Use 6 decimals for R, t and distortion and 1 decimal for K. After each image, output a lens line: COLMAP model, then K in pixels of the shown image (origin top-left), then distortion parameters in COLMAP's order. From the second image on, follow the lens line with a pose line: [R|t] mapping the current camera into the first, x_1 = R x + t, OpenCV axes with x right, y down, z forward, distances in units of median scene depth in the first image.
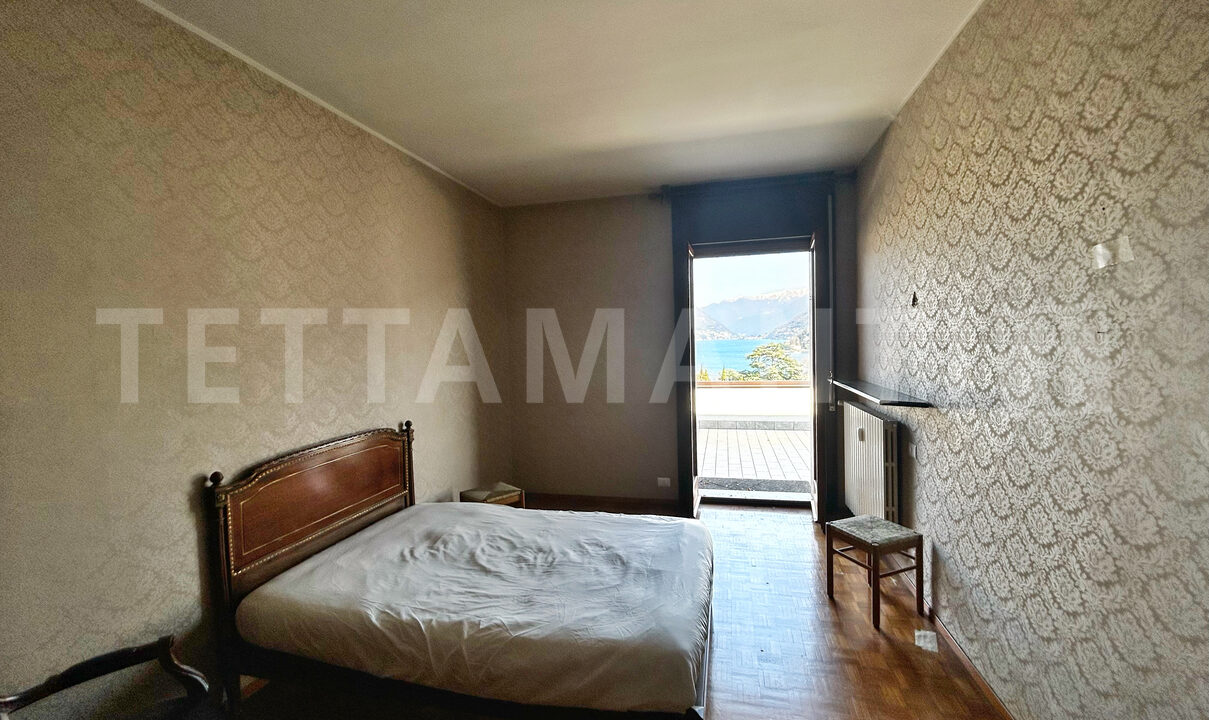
lens RADIAL K [[493.6, 0, 604.5], [0, 493.6, 360.0], [0, 0, 1]] dist [0.000555, 0.000146]
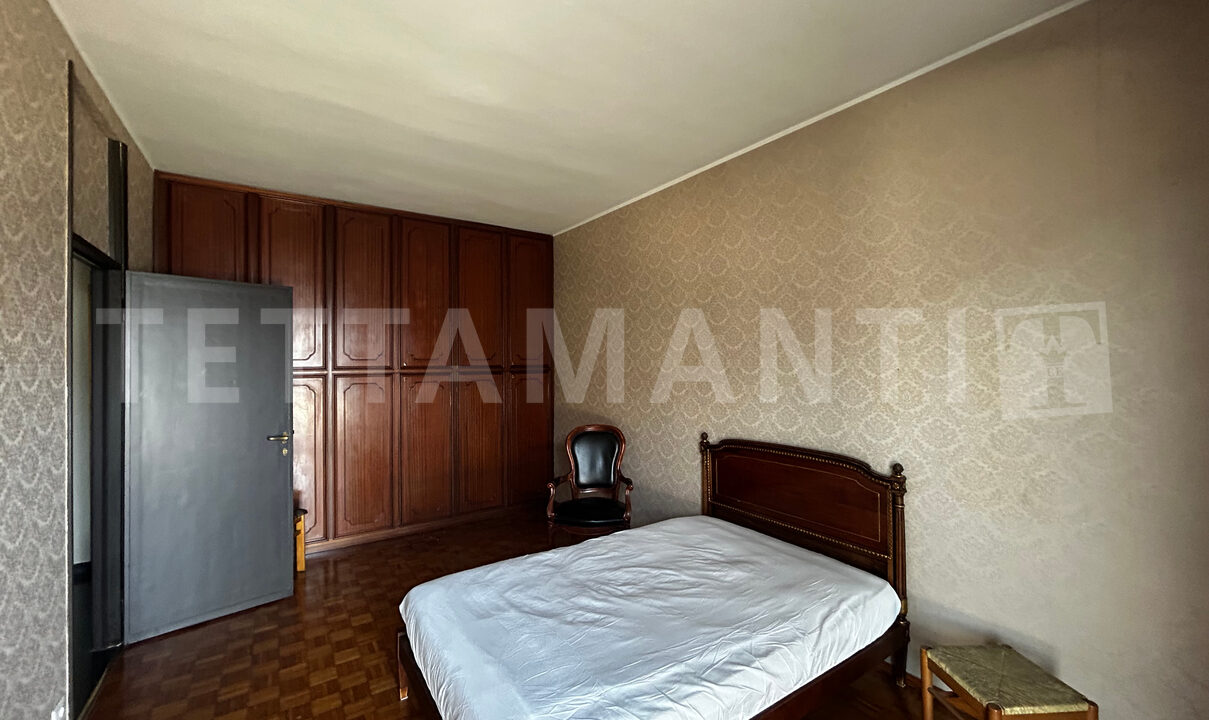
lens RADIAL K [[493.6, 0, 604.5], [0, 493.6, 360.0], [0, 0, 1]] dist [0.000555, 0.000146]
pose [[-0.654457, 0.020060, -0.755833, 0.550902], [-0.029293, 0.998225, 0.051858, -0.068454], [0.755532, 0.056080, -0.652707, 1.528708]]
